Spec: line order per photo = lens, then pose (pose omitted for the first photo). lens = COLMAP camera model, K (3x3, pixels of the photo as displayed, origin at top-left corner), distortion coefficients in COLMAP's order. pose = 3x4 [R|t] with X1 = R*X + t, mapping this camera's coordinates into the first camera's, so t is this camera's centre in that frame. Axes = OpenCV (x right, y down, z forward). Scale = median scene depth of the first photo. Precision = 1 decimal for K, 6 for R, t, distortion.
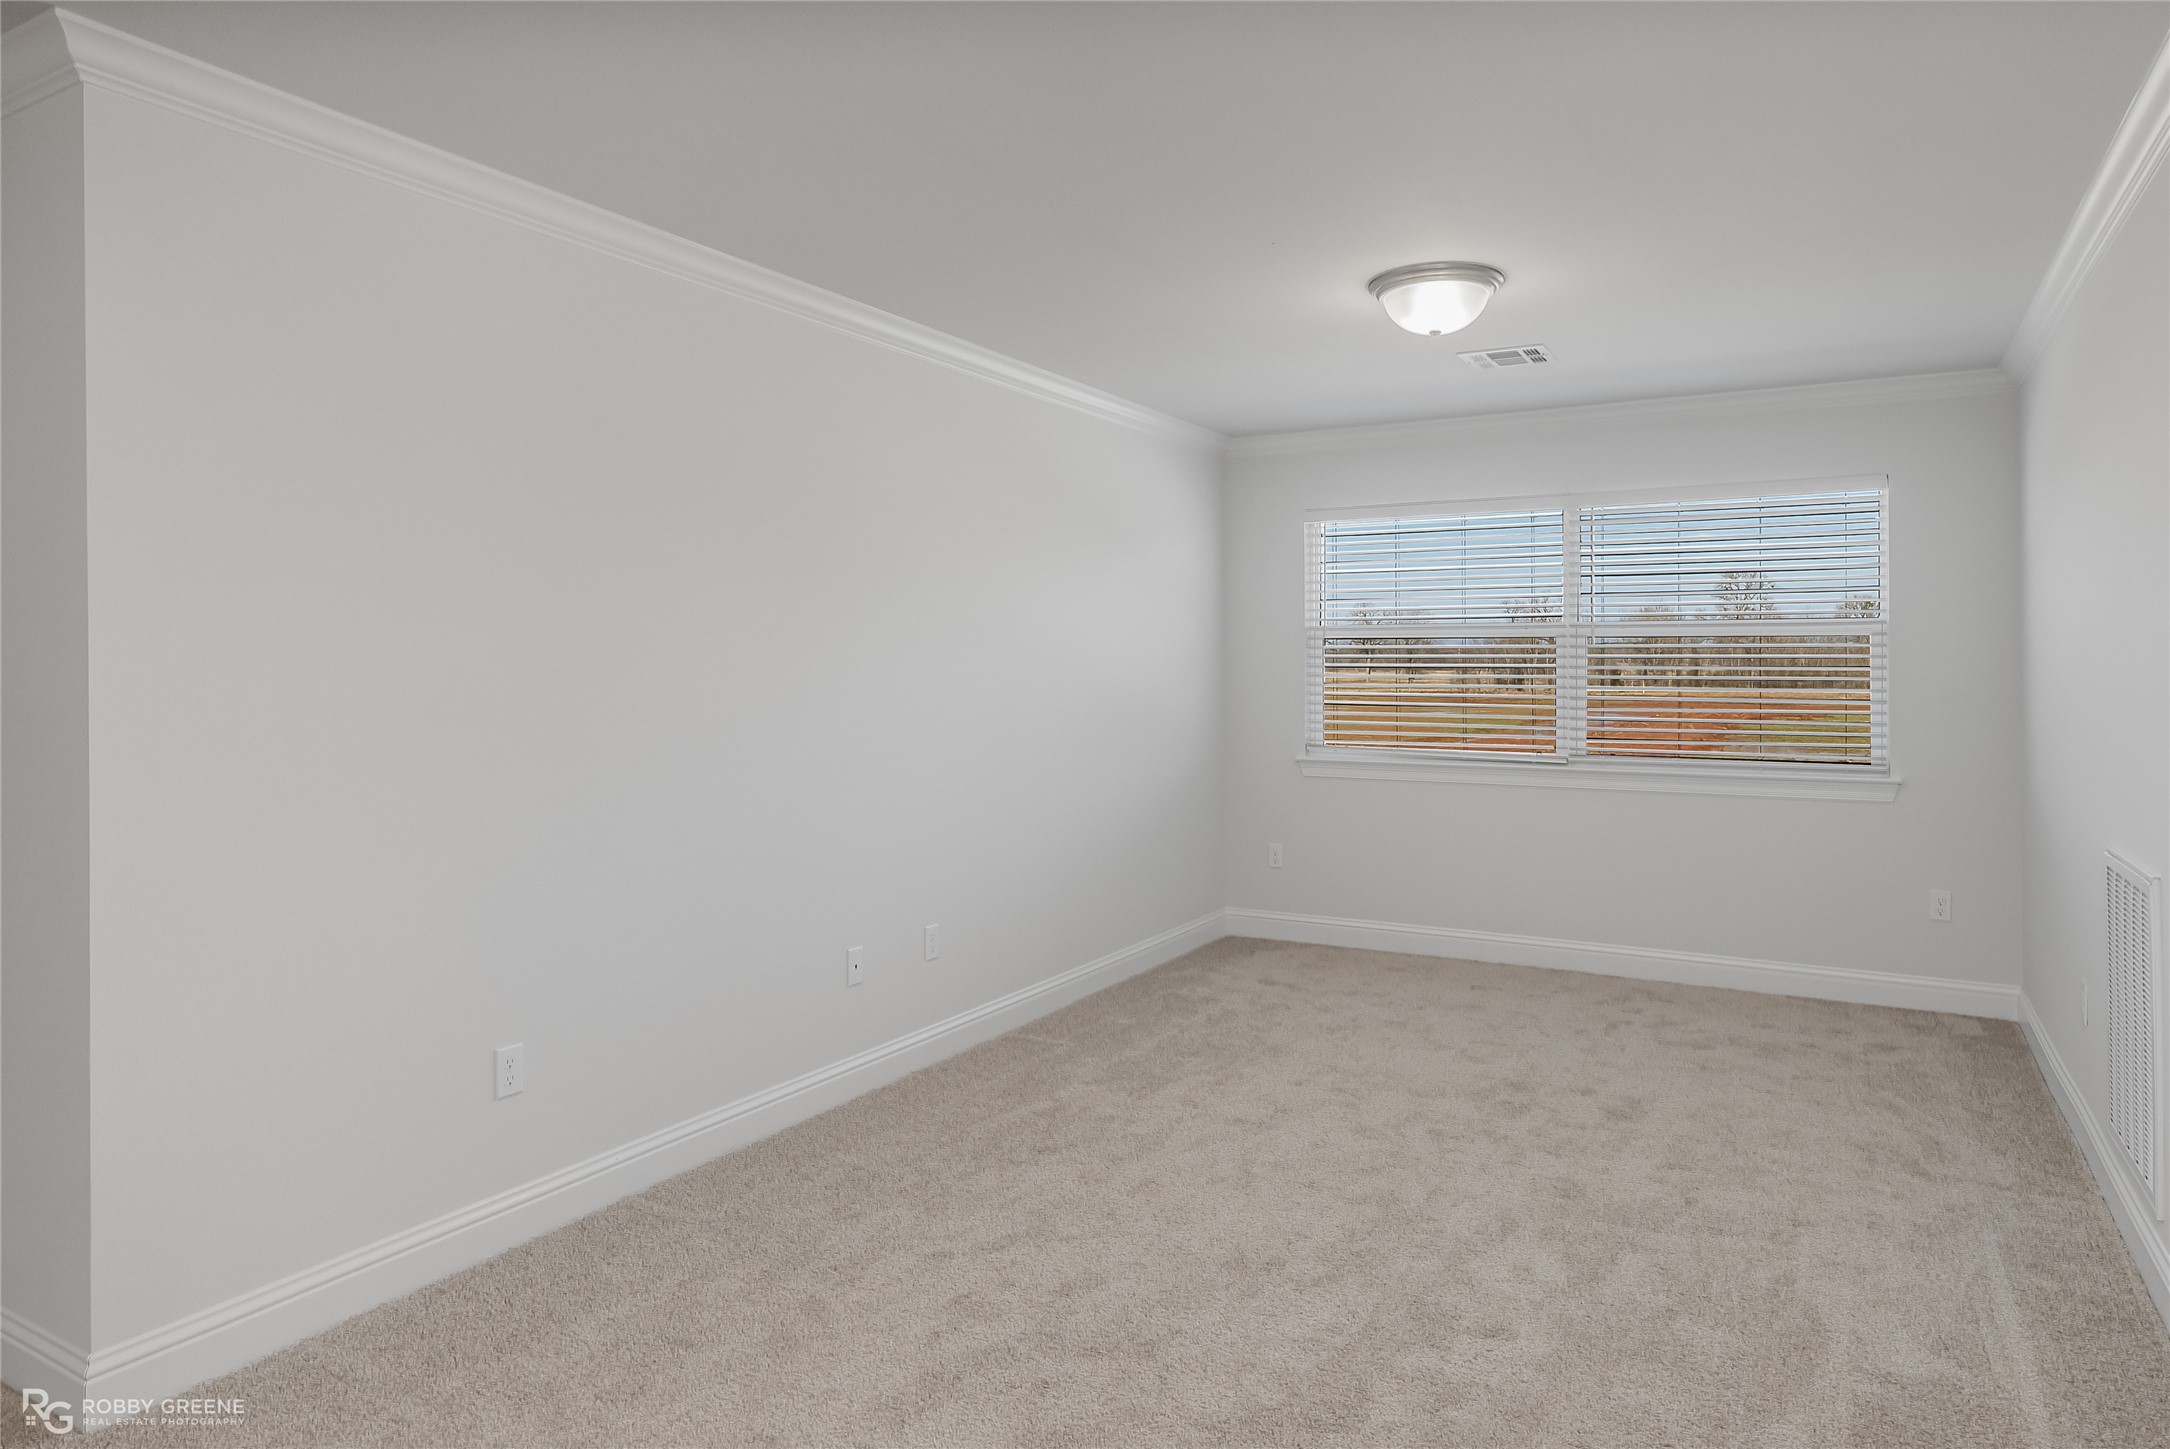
lens RADIAL K [[1307.6, 0, 1072.9], [0, 1307.6, 680.3], [0, 0, 1]] dist [-0.002497, -0.000583]
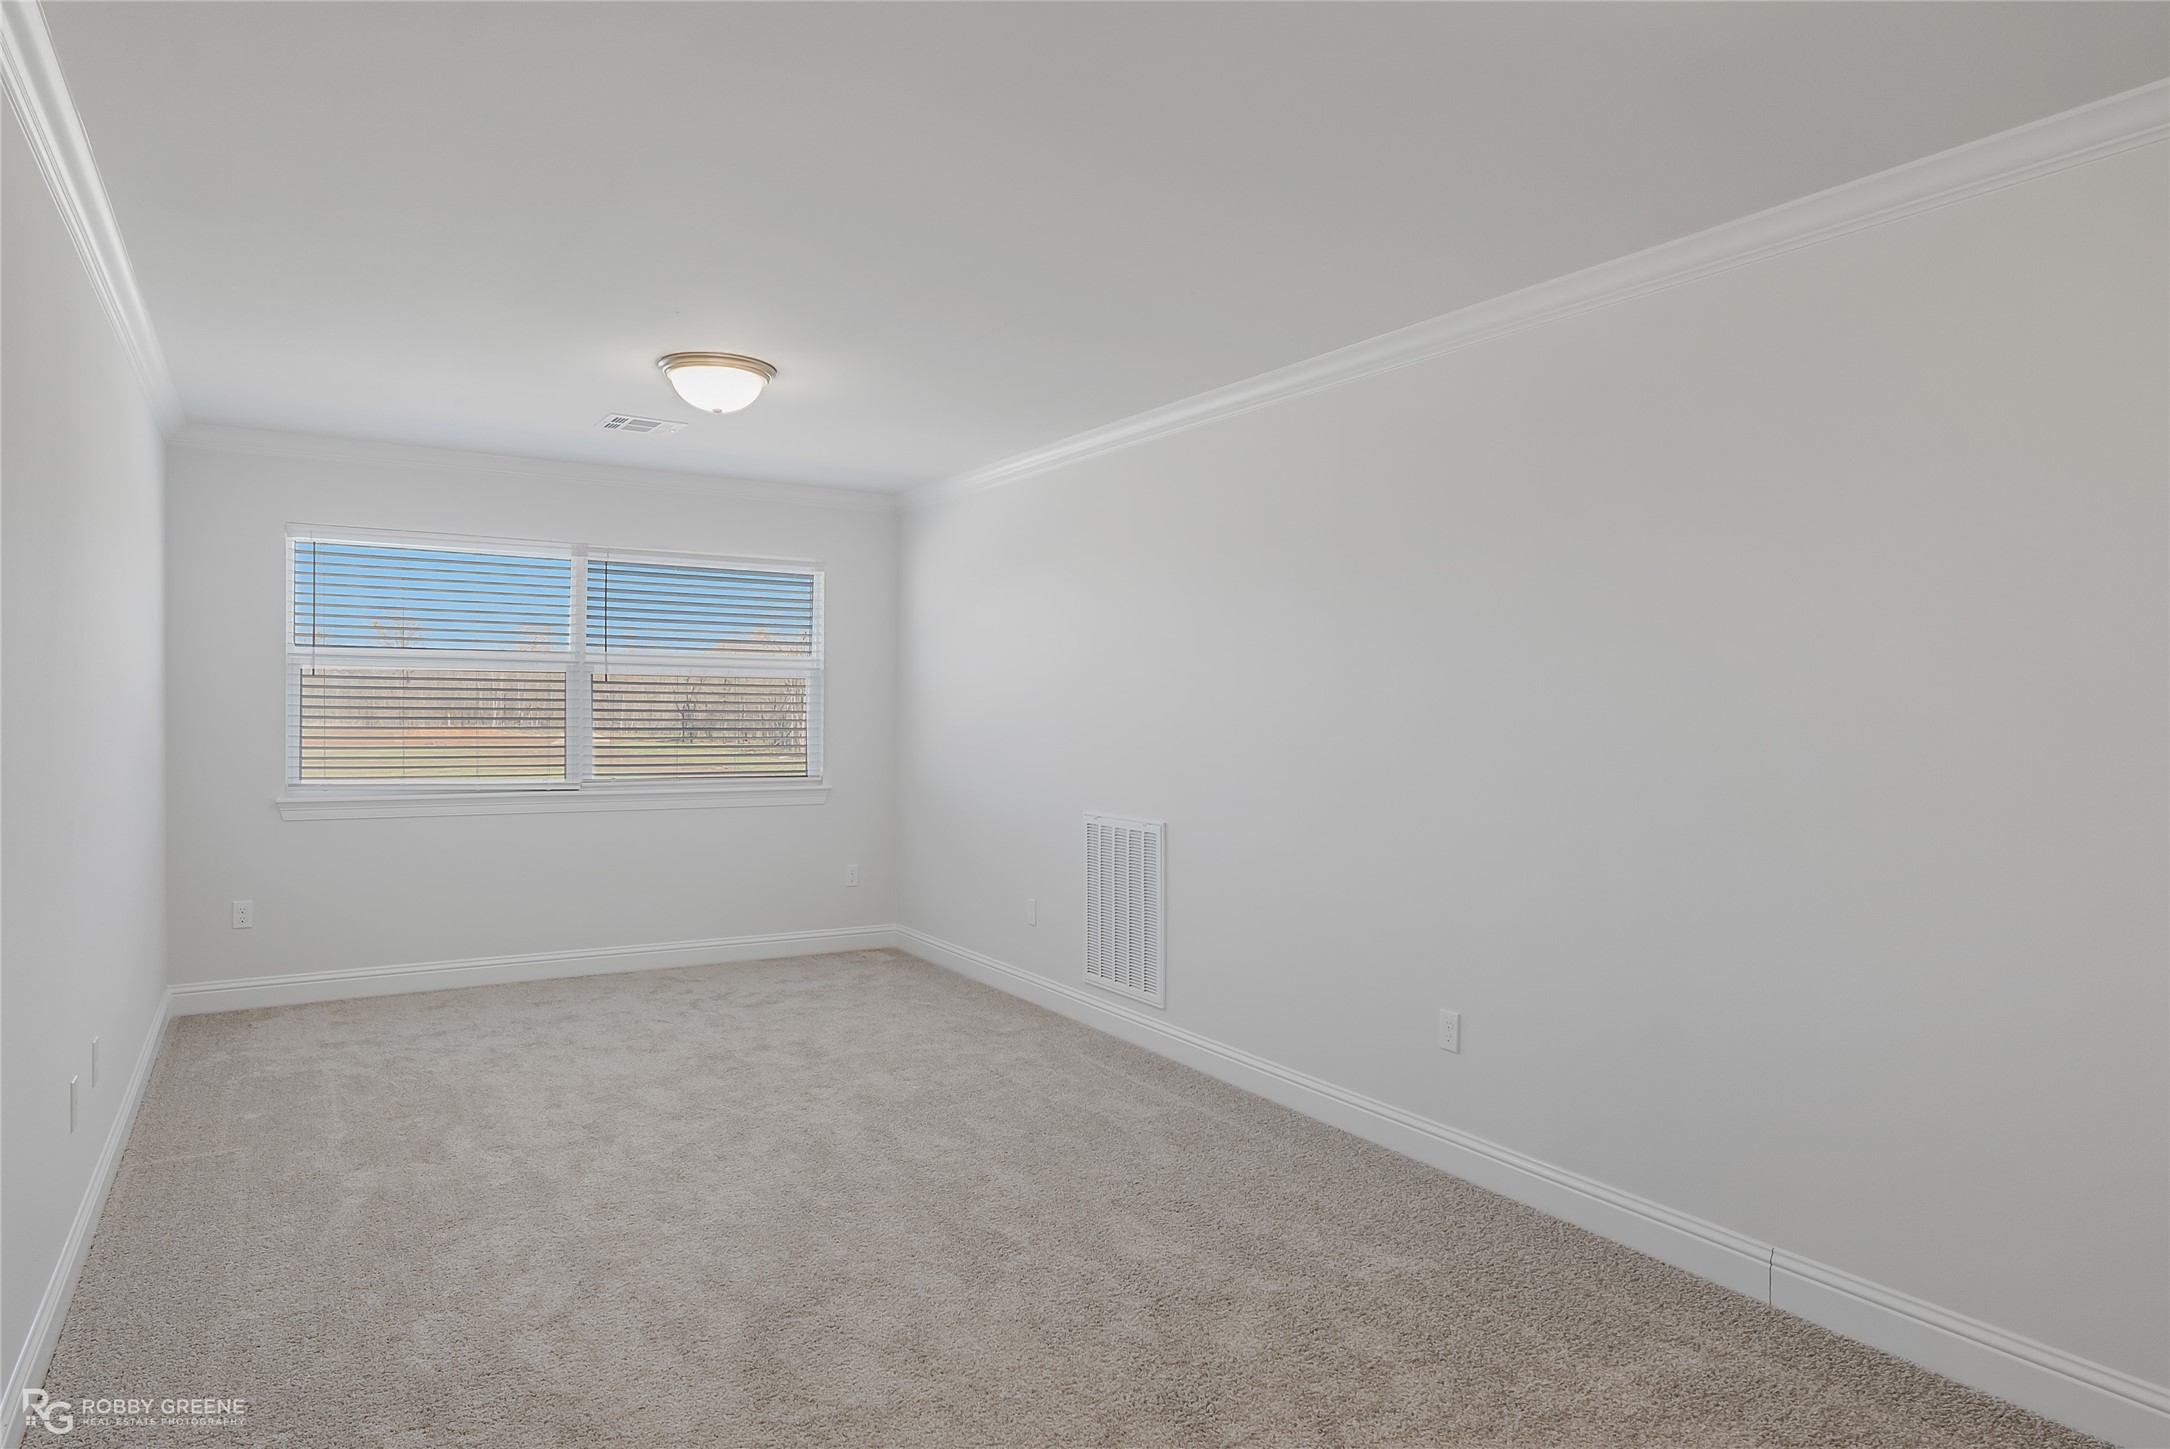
lens RADIAL K [[1307.6, 0, 1072.9], [0, 1307.6, 680.3], [0, 0, 1]] dist [-0.002497, -0.000583]
pose [[0.470607, 0.026128, 0.881956, -0.595183], [0.000087, 0.999560, -0.029659, 0.007789], [-0.882343, 0.014035, 0.470398, 0.176300]]
